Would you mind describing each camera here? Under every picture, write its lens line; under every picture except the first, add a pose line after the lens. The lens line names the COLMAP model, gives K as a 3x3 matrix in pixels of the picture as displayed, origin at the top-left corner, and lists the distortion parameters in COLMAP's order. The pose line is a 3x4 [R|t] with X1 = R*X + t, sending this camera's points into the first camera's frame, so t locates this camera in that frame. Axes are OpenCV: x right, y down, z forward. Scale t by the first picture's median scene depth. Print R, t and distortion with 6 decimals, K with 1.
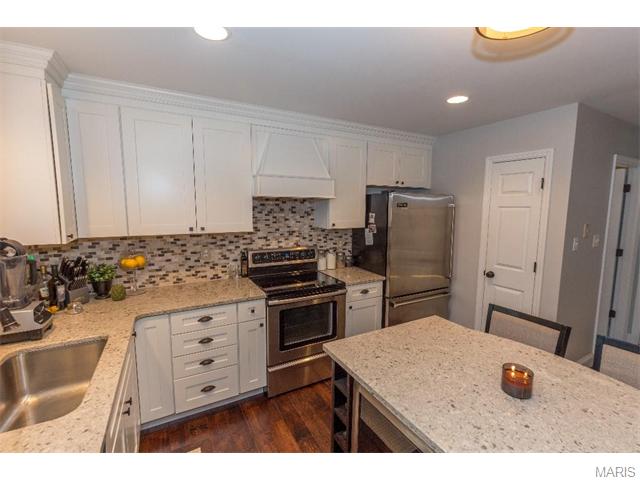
lens RADIAL K [[288.0, 0, 320.0], [0, 288.0, 240.0], [0, 0, 1]] dist [-0.000643, -0.000082]
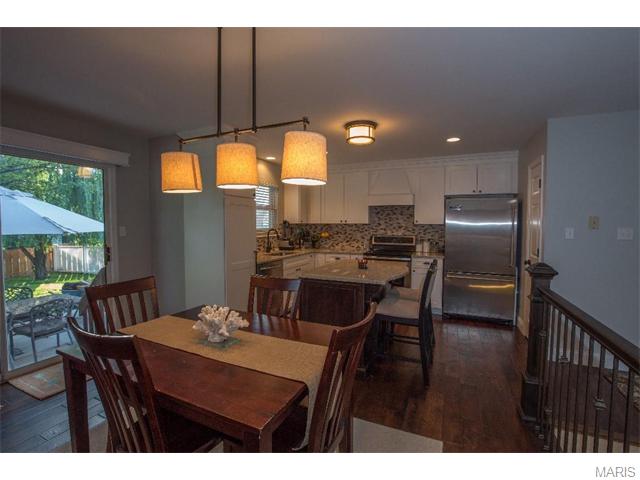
lens RADIAL K [[288.0, 0, 320.0], [0, 288.0, 240.0], [0, 0, 1]] dist [-0.000643, -0.000082]
pose [[0.603266, 0.046143, -0.796204, 1.033092], [-0.099407, 0.994890, -0.017661, 0.136151], [0.791320, 0.089803, 0.604771, -0.403883]]
